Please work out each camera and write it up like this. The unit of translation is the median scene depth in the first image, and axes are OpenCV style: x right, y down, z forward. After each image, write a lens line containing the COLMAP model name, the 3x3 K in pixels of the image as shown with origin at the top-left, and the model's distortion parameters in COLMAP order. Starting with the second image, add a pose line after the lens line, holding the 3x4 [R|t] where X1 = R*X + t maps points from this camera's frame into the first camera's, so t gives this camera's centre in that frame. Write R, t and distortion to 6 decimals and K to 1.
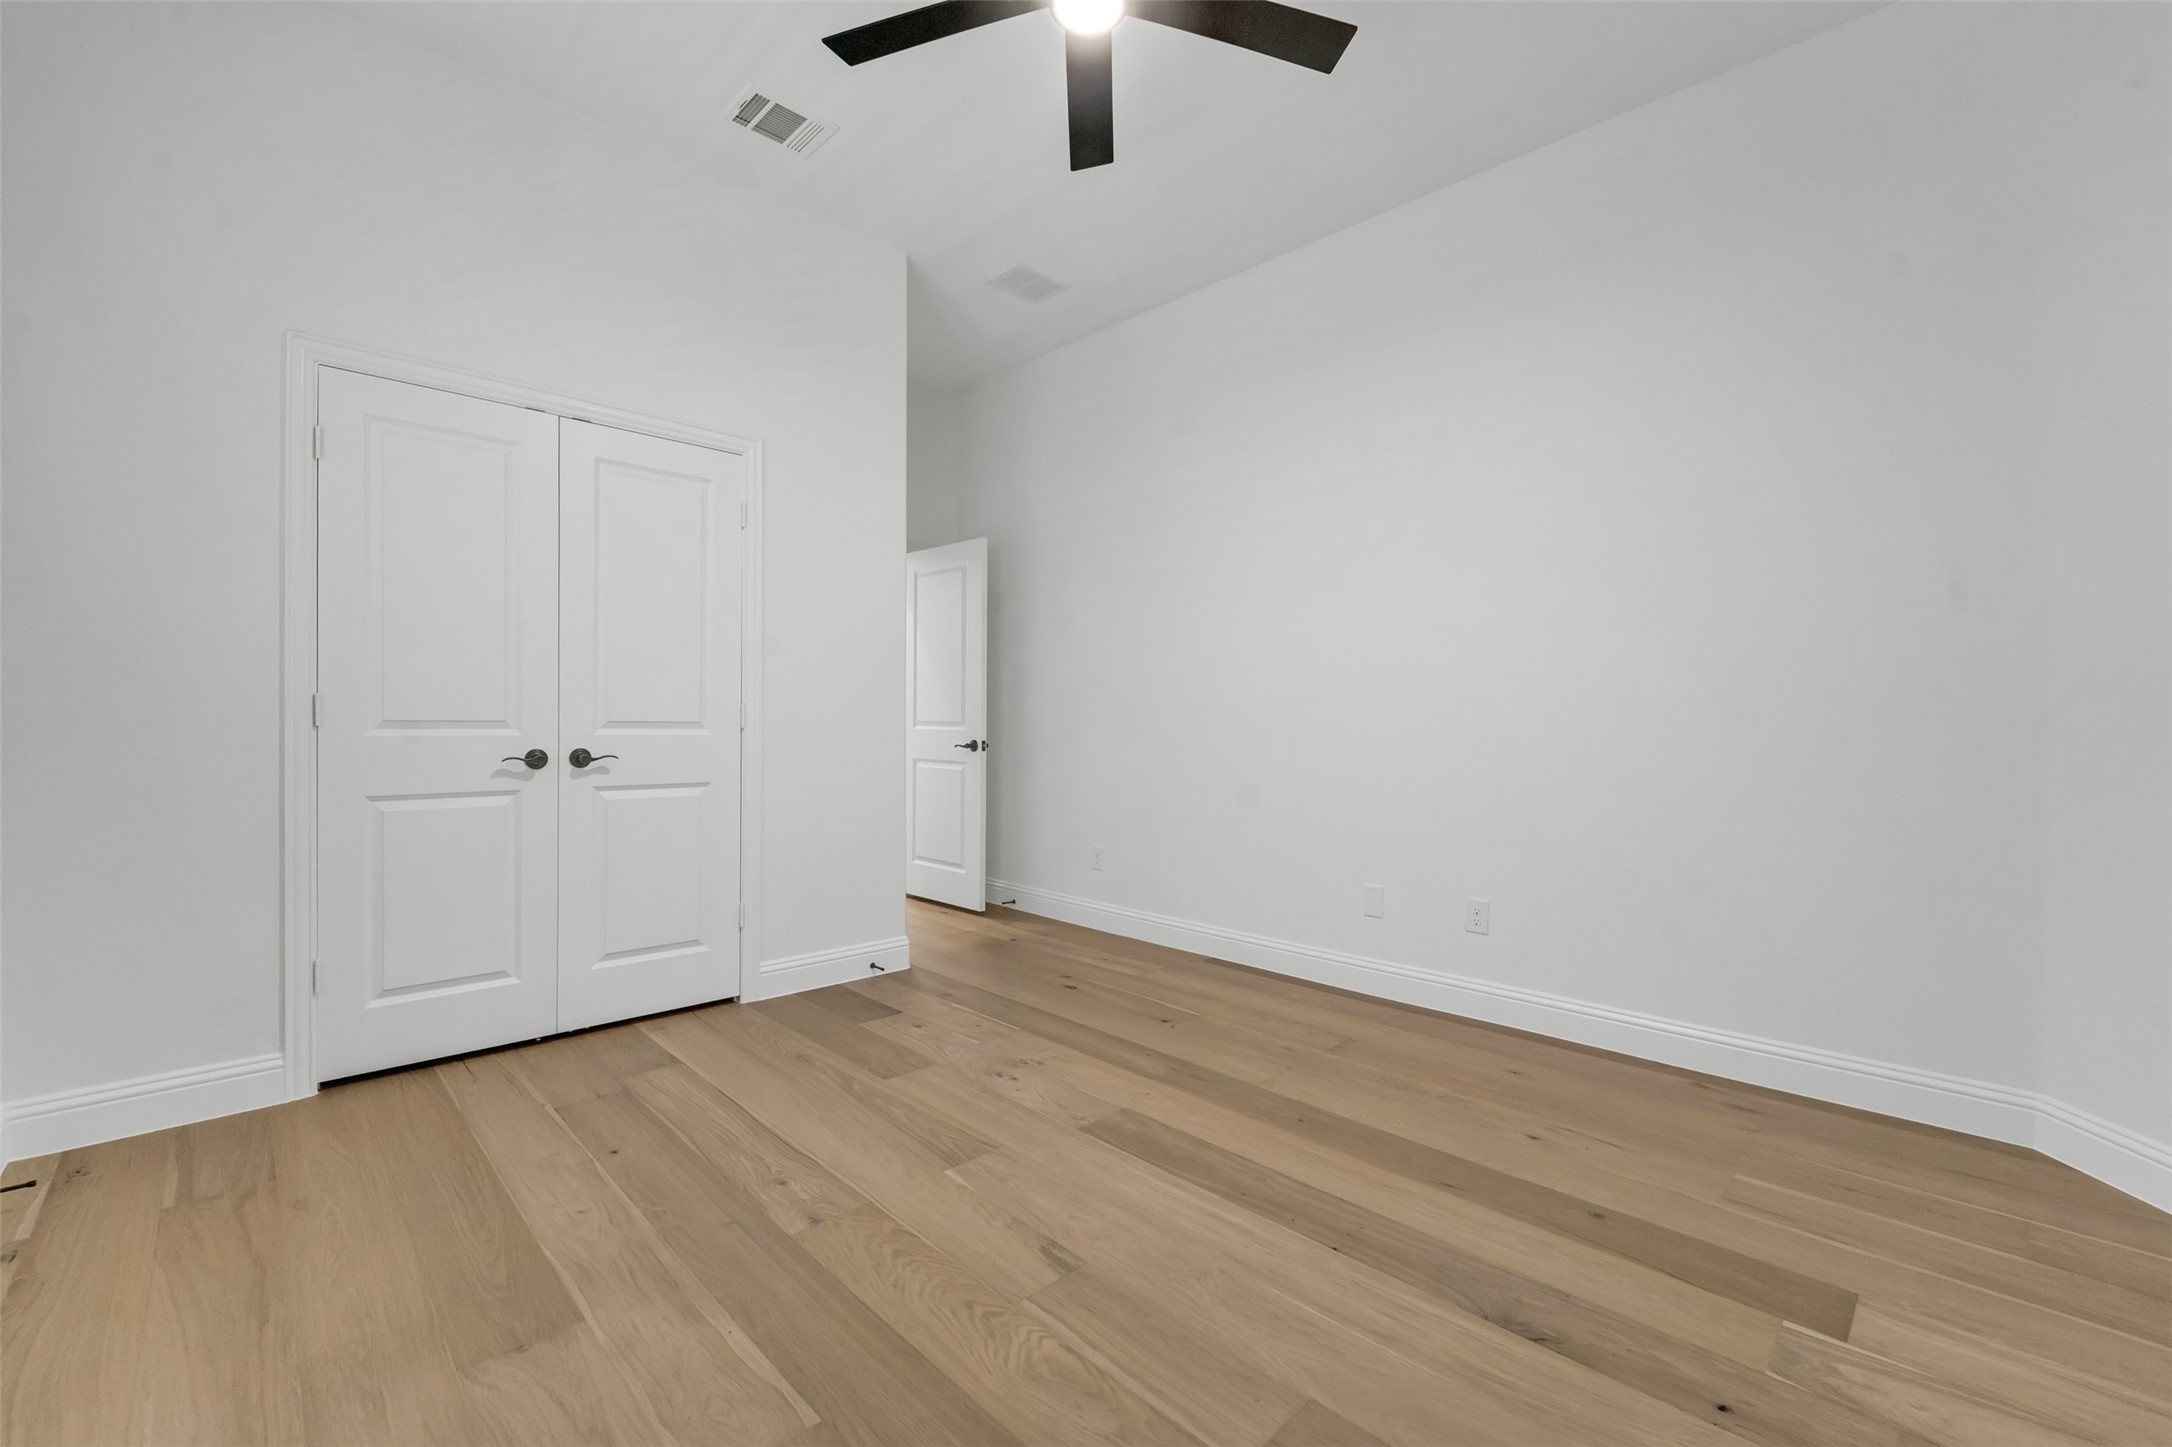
lens RADIAL K [[884.3, 0, 1094.8], [0, 884.3, 724.7], [0, 0, 1]] dist [-0.015944, 0.000002]
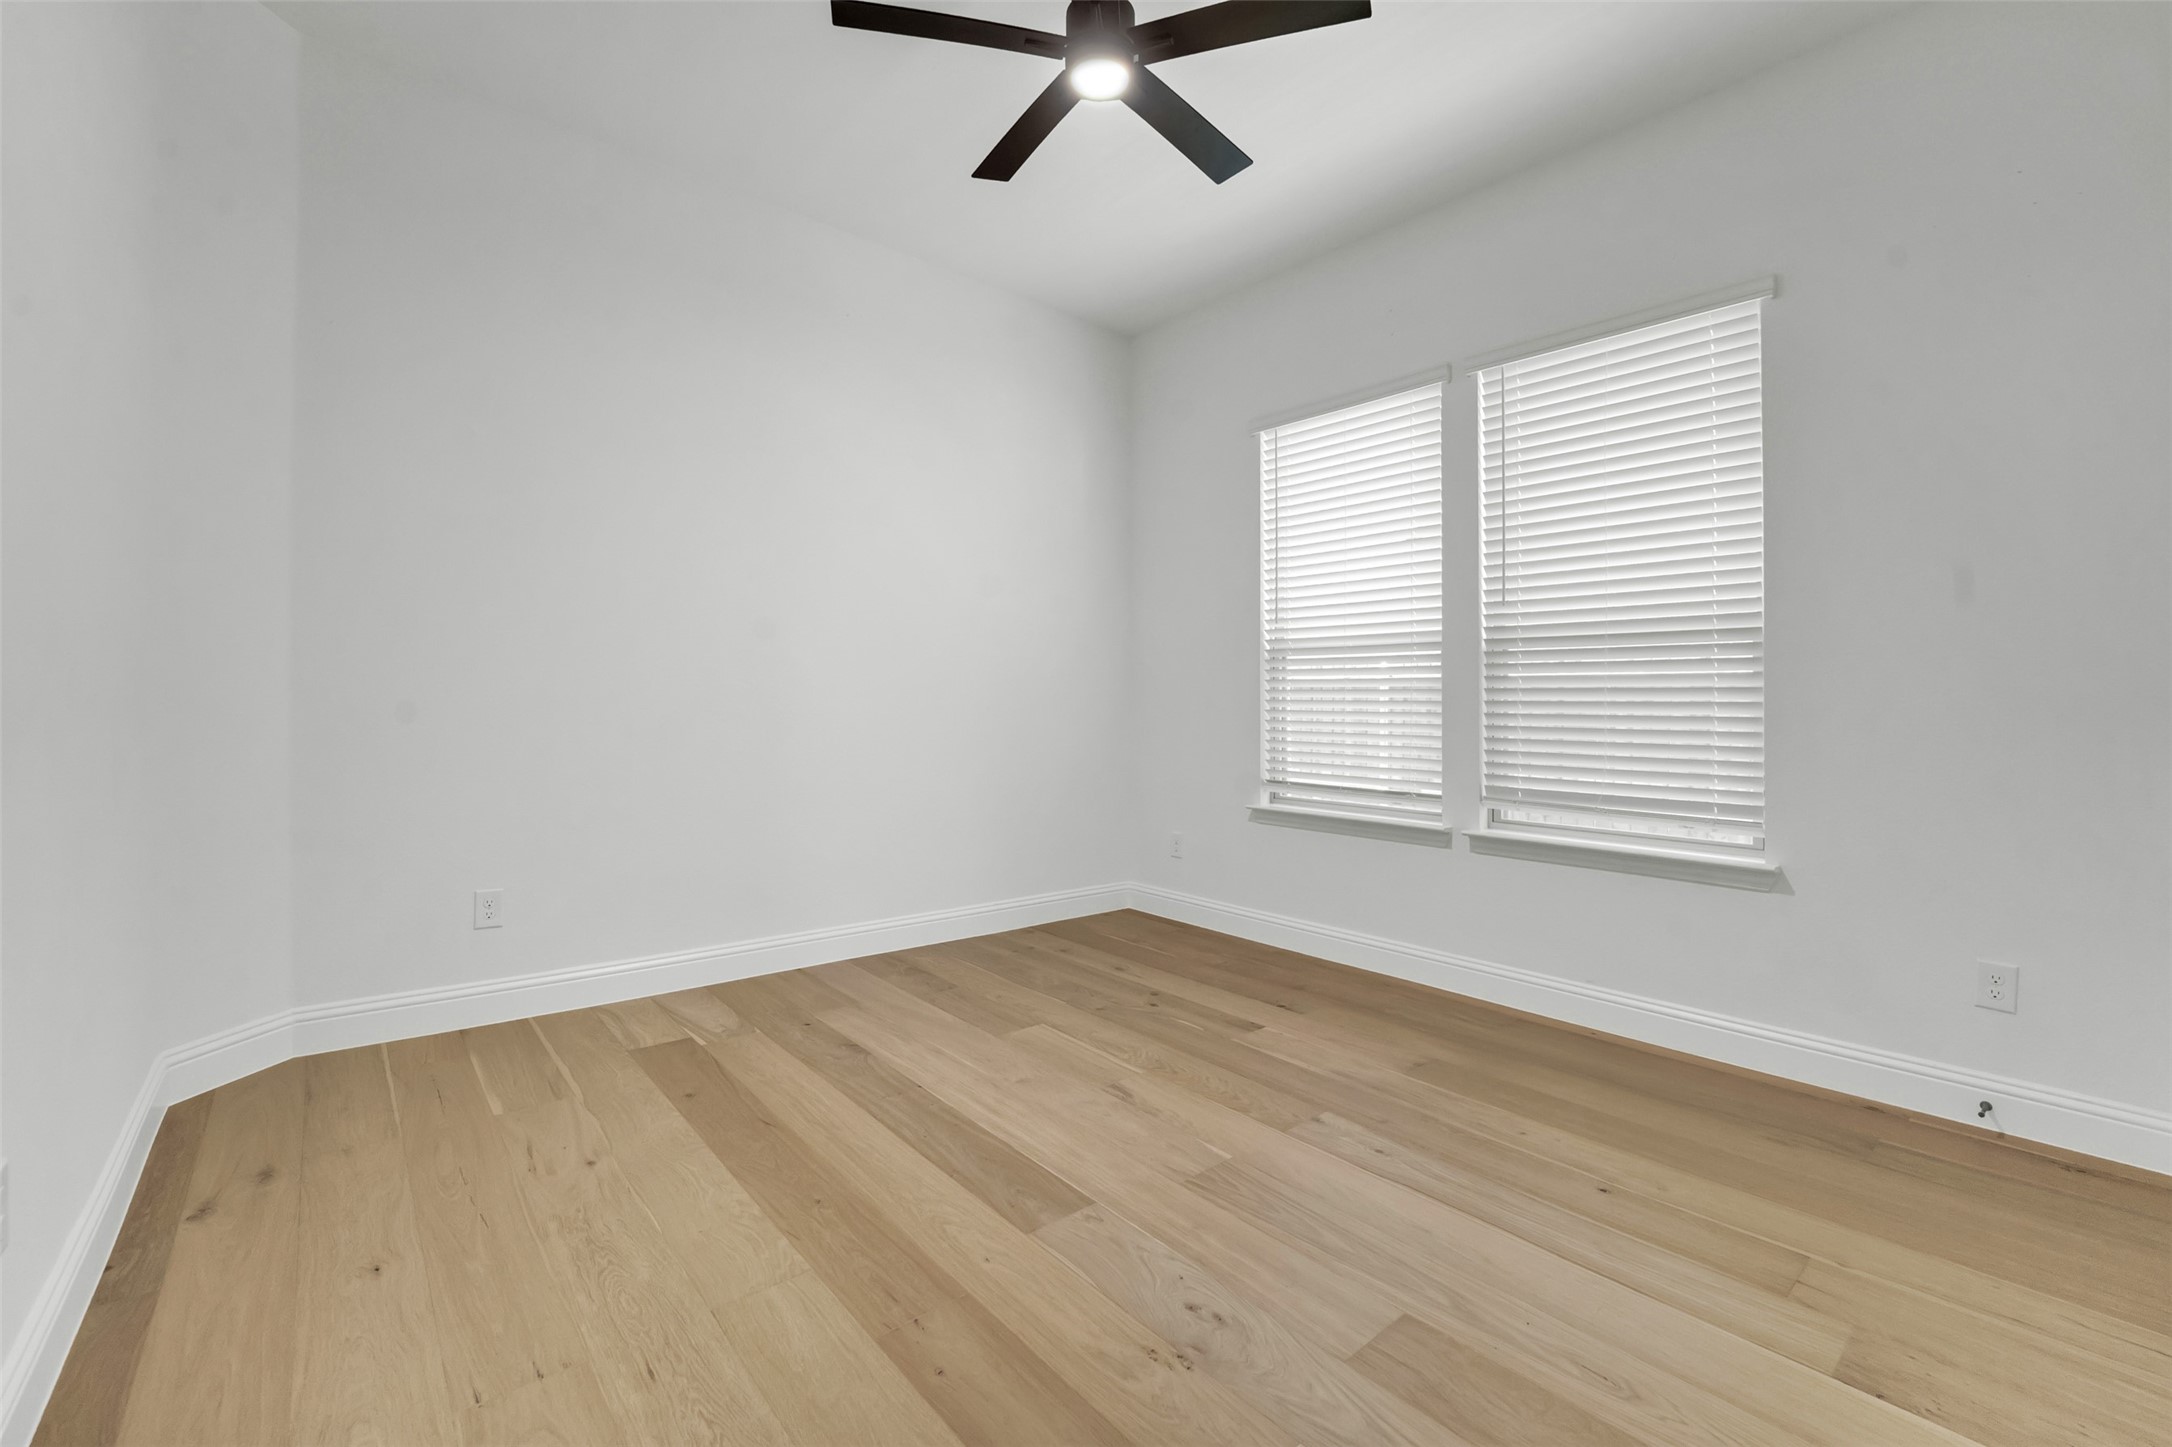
lens RADIAL K [[884.3, 0, 1094.8], [0, 884.3, 724.7], [0, 0, 1]] dist [-0.015944, 0.000002]
pose [[-0.997283, -0.023035, 0.069969, -0.072008], [-0.020984, 0.999332, 0.029905, -0.017004], [-0.070611, 0.028355, -0.997101, 1.982190]]
